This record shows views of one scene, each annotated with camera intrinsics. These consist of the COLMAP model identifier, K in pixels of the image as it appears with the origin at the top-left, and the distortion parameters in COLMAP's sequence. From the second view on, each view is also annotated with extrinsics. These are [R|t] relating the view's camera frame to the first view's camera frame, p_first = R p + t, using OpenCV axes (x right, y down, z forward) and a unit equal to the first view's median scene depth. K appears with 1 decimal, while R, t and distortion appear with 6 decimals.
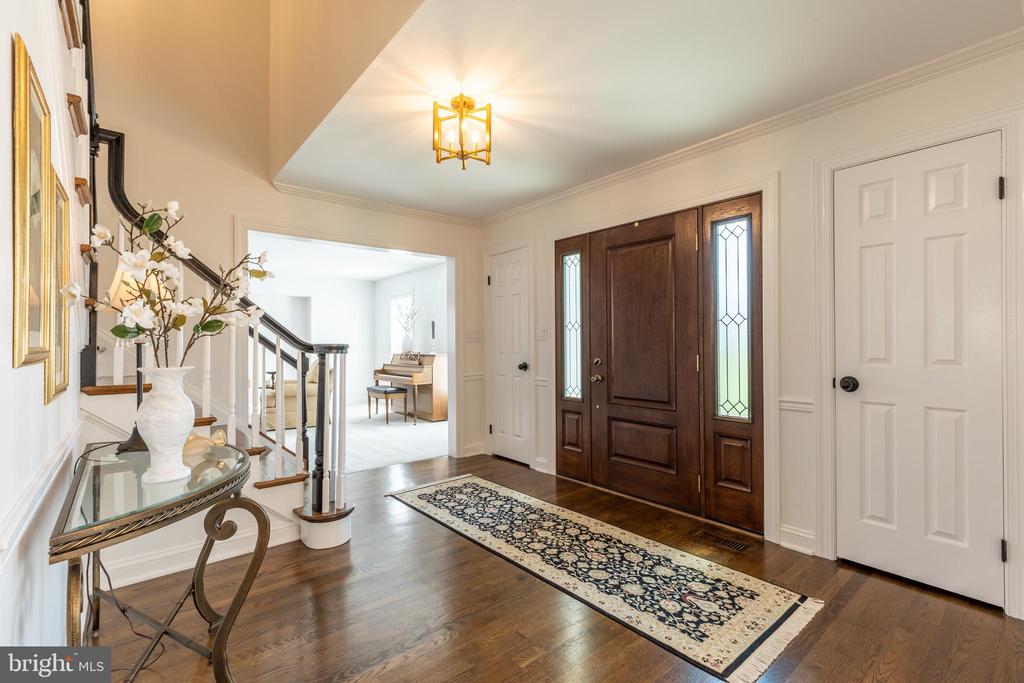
lens RADIAL K [[456.3, 0, 513.8], [0, 456.3, 340.7], [0, 0, 1]] dist [0.001178, 0.000030]
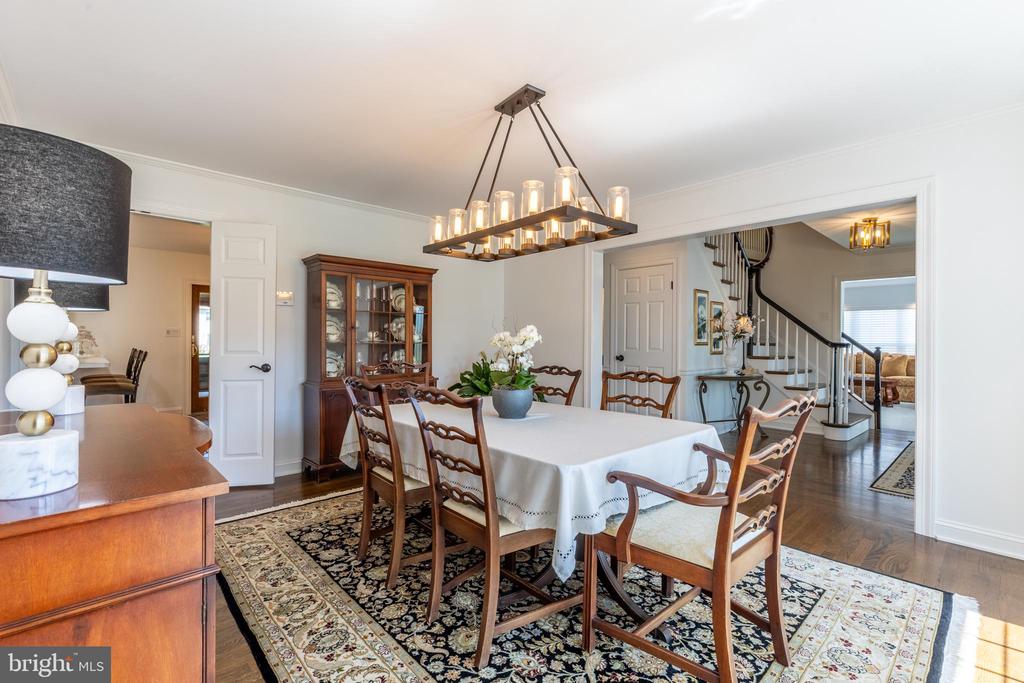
lens RADIAL K [[456.3, 0, 515.7], [0, 456.3, 341.7], [0, 0, 1]] dist [0.001178, 0.000030]
pose [[0.054734, 0.006531, -0.998480, 1.031739], [-0.004371, 0.999971, 0.006301, -0.004237], [0.998491, 0.004020, 0.054761, -0.384470]]
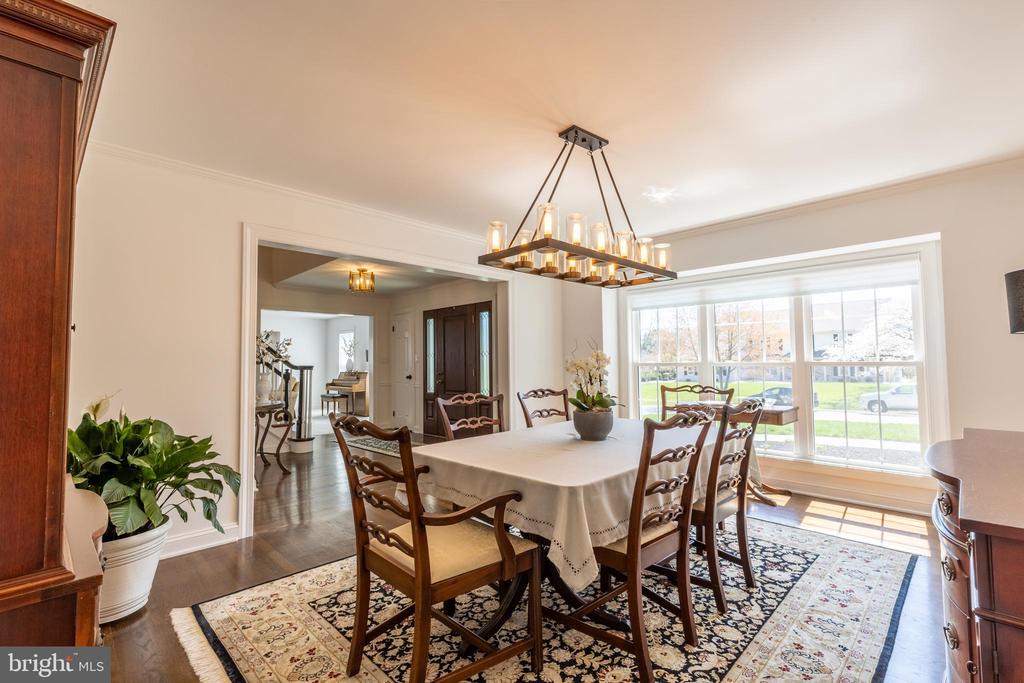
lens RADIAL K [[456.3, 0, 512.7], [0, 456.3, 339.0], [0, 0, 1]] dist [0.001178, 0.000030]
pose [[0.996278, -0.002147, 0.086170, 0.301475], [0.006286, 0.998838, -0.047791, -0.007359], [-0.085968, 0.048154, 0.995134, -0.944631]]
